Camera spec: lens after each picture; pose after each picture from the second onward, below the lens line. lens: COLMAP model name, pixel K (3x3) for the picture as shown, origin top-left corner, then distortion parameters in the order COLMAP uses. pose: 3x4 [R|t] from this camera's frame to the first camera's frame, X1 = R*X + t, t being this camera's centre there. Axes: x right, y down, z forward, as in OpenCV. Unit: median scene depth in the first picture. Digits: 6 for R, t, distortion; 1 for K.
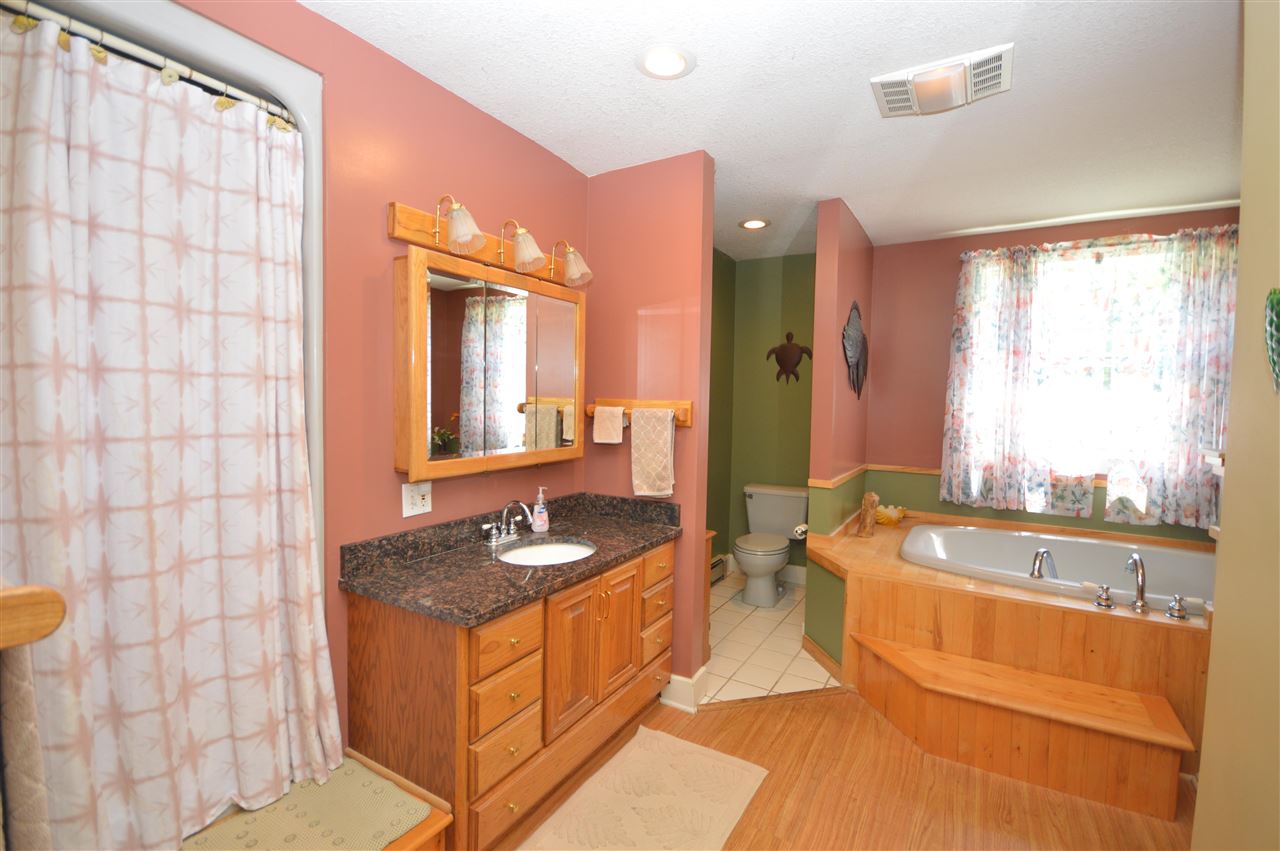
lens RADIAL K [[570.3, 0, 641.5], [0, 570.3, 422.7], [0, 0, 1]] dist [0.003743, -0.008996]
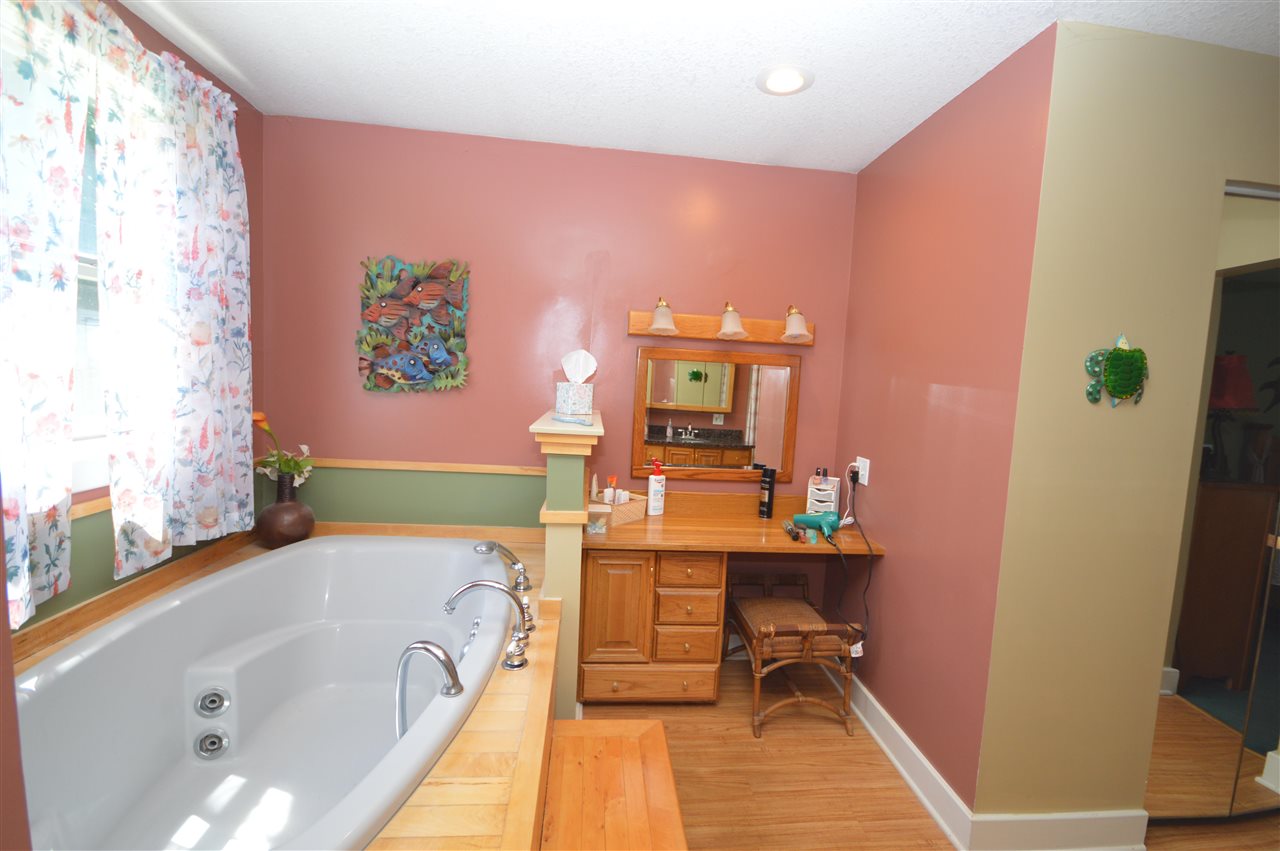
lens RADIAL K [[570.3, 0, 645.3], [0, 570.3, 424.4], [0, 0, 1]] dist [0.003743, -0.008996]
pose [[-0.592363, -0.118444, 0.796917, 0.136685], [-0.029775, 0.991677, 0.125258, -0.045597], [-0.805121, 0.050470, -0.590959, 0.903648]]
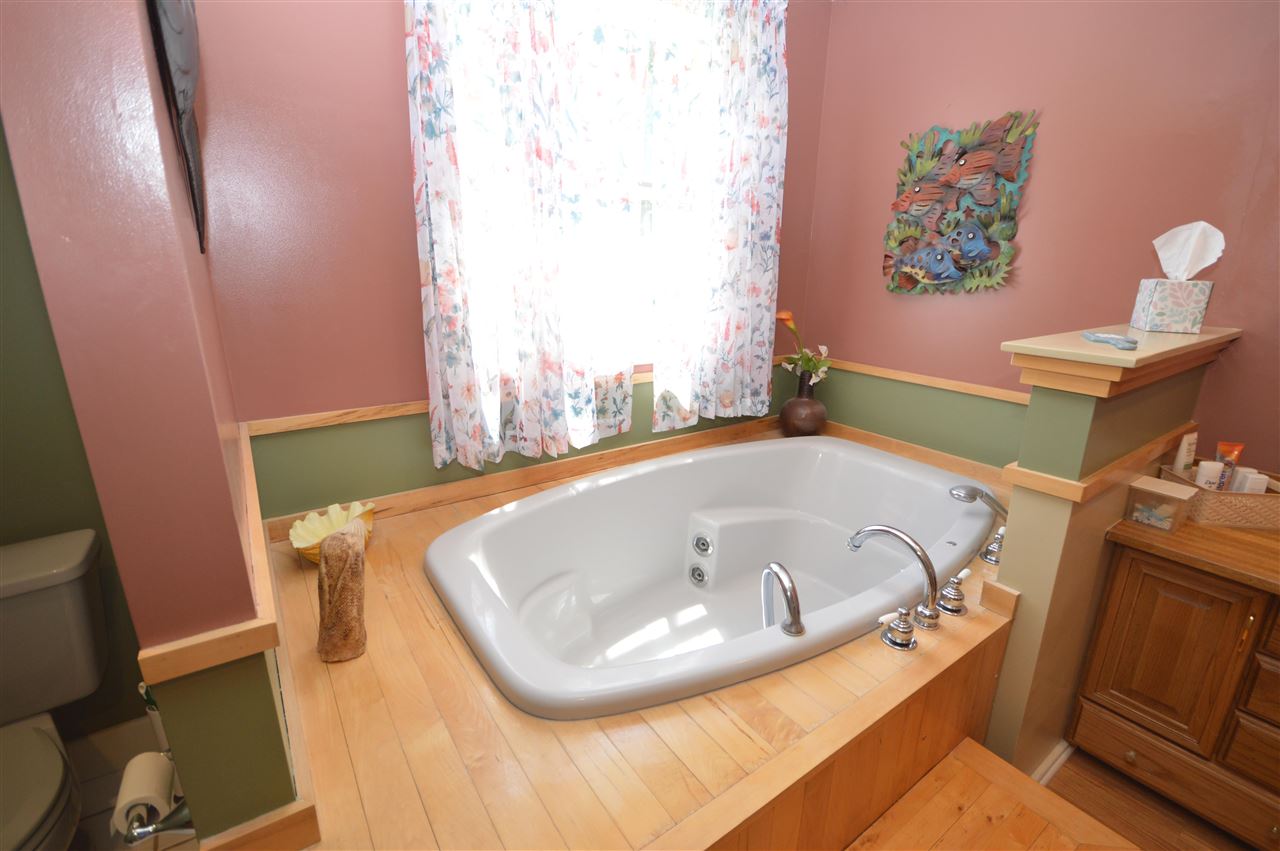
lens RADIAL K [[570.3, 0, 647.2], [0, 570.3, 423.3], [0, 0, 1]] dist [0.003743, -0.008996]
pose [[0.399345, -0.267830, 0.876807, 0.199624], [0.033703, 0.960019, 0.277898, -0.032753], [-0.916181, -0.081426, 0.392406, 0.727954]]
